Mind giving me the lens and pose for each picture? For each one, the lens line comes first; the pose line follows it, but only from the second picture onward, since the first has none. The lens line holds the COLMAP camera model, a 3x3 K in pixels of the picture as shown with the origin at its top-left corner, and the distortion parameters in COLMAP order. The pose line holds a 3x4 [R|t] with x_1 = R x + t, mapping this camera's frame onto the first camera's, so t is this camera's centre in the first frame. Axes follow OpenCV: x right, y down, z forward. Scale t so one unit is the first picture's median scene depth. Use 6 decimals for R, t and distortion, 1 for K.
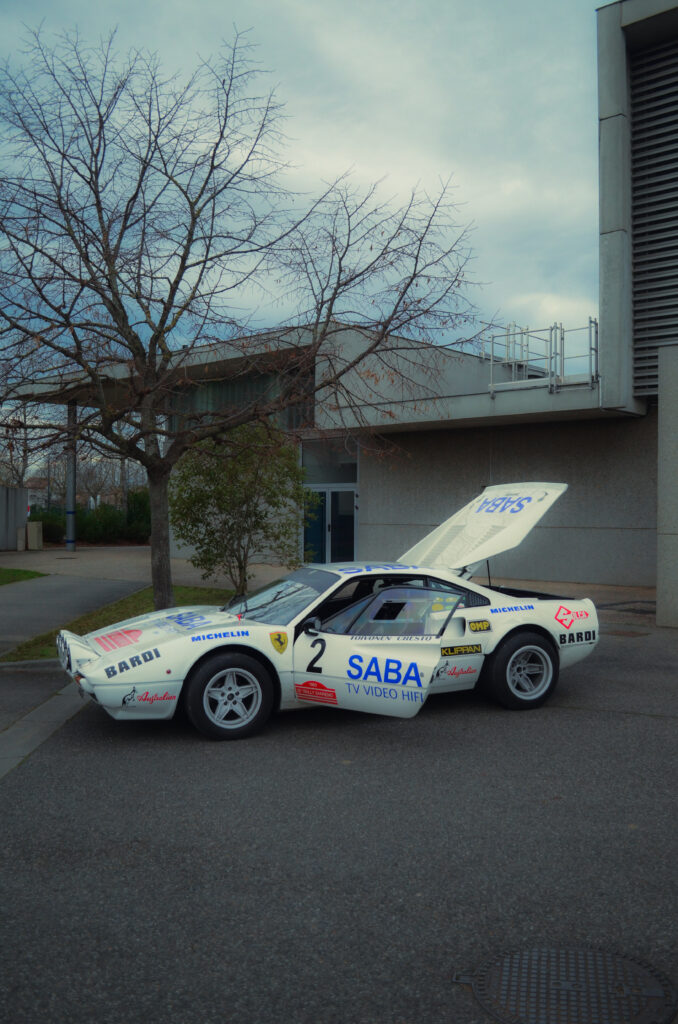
lens RADIAL K [[933.1, 0, 337.6], [0, 933.1, 514.6], [0, 0, 1]] dist [-0.070389, 0.000000]
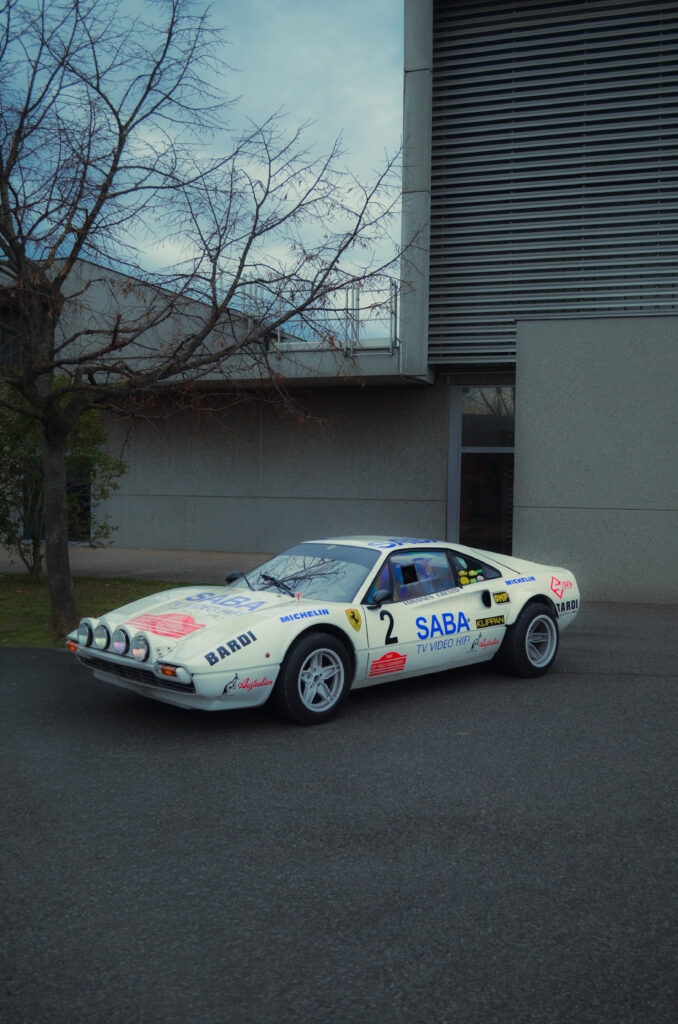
lens RADIAL K [[1070.8, 0, 340.8], [0, 1070.8, 511.7], [0, 0, 1]] dist [-0.053247, 0.000000]
pose [[0.925510, -0.000759, 0.378723, -0.502988], [-0.009535, 0.999634, 0.025305, -0.002686], [-0.378604, -0.027031, 0.925164, -0.016463]]
